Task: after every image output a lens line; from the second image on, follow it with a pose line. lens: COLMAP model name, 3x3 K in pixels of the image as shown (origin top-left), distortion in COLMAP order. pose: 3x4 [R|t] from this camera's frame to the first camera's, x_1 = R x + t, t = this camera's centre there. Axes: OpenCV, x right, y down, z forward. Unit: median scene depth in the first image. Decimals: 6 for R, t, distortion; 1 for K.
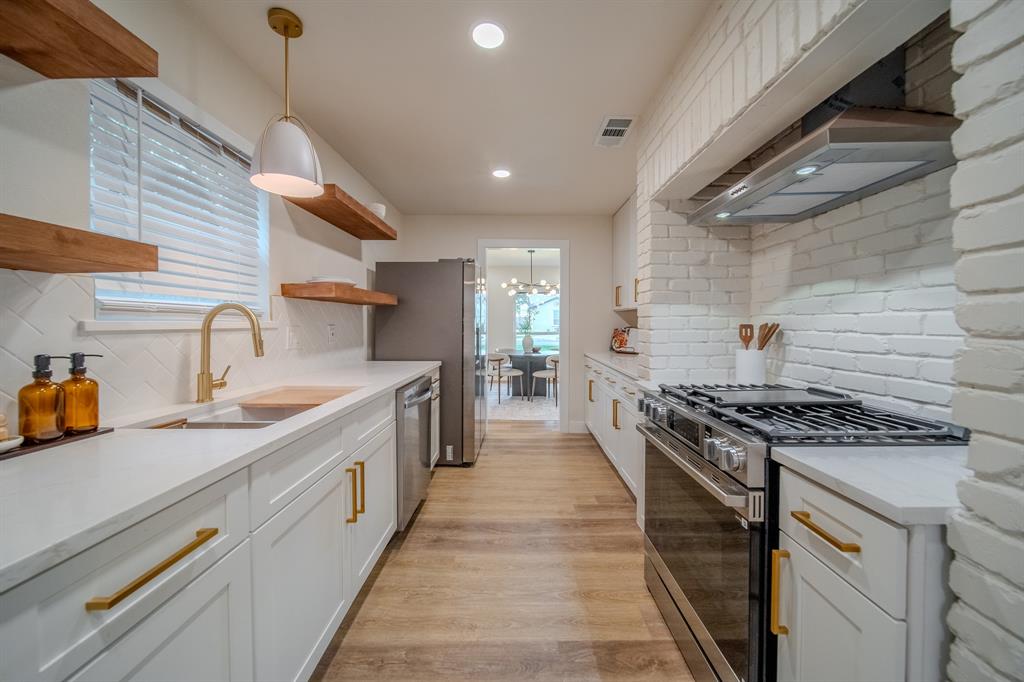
lens RADIAL K [[368.9, 0, 511.2], [0, 368.9, 326.9], [0, 0, 1]] dist [0.001659, 0.000158]
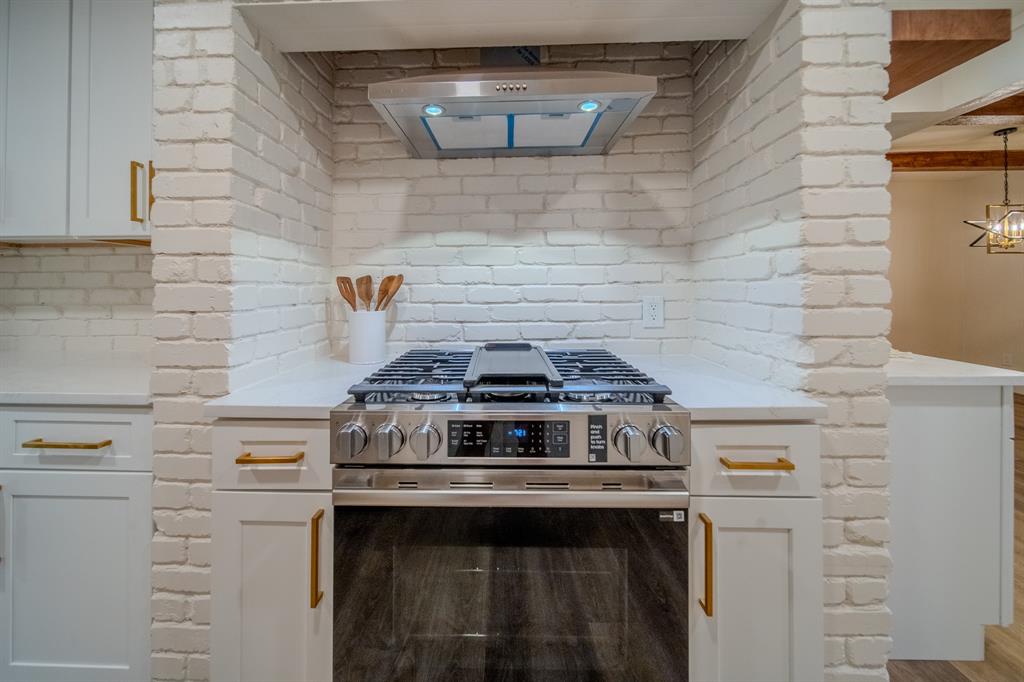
lens RADIAL K [[383.5, 0, 509.1], [0, 383.5, 285.6], [0, 0, 1]] dist [0.000694, 0.000016]
pose [[0.020200, 0.008757, 0.999758, -0.128617], [0.013666, 0.999866, -0.009034, 0.027338], [-0.999703, 0.013845, 0.020077, 0.858174]]
